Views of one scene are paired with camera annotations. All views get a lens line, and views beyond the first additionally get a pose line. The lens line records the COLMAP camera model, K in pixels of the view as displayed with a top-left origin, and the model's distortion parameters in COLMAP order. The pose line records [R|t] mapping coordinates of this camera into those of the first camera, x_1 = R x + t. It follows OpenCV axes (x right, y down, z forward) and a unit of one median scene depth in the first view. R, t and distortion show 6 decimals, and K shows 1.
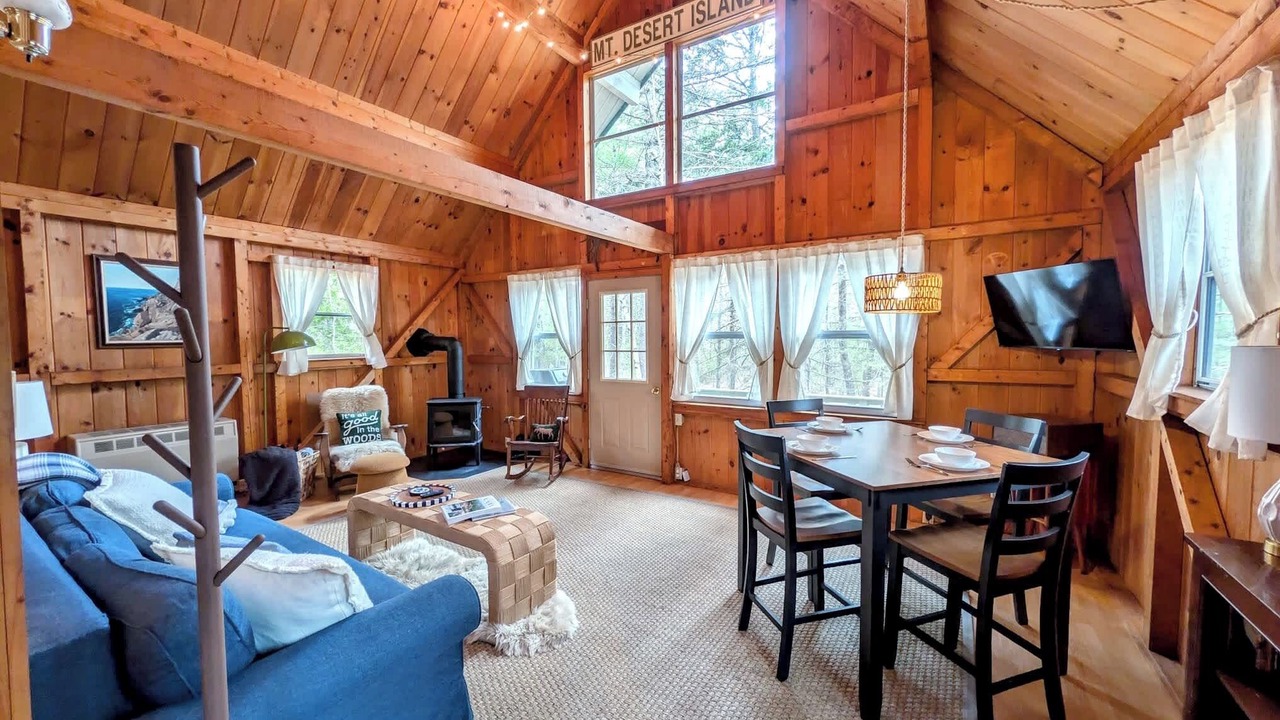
lens RADIAL K [[490.7, 0, 640.0], [0, 490.7, 360.0], [0, 0, 1]] dist [-0.001676, -0.000167]
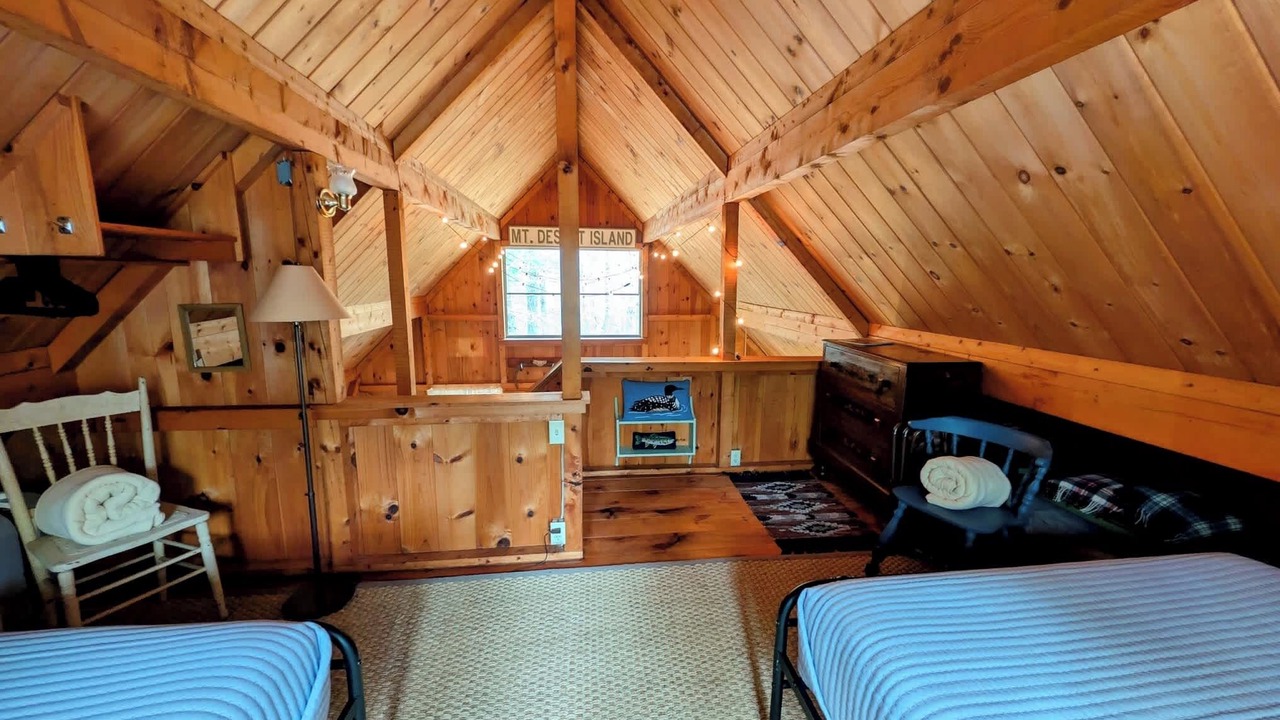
lens RADIAL K [[490.7, 0, 640.0], [0, 490.7, 360.0], [0, 0, 1]] dist [-0.001676, -0.000167]
pose [[0.770066, -0.096818, 0.630574, -0.758179], [0.020953, 0.991722, 0.126681, -0.471013], [-0.637620, -0.084340, 0.765721, -0.331912]]
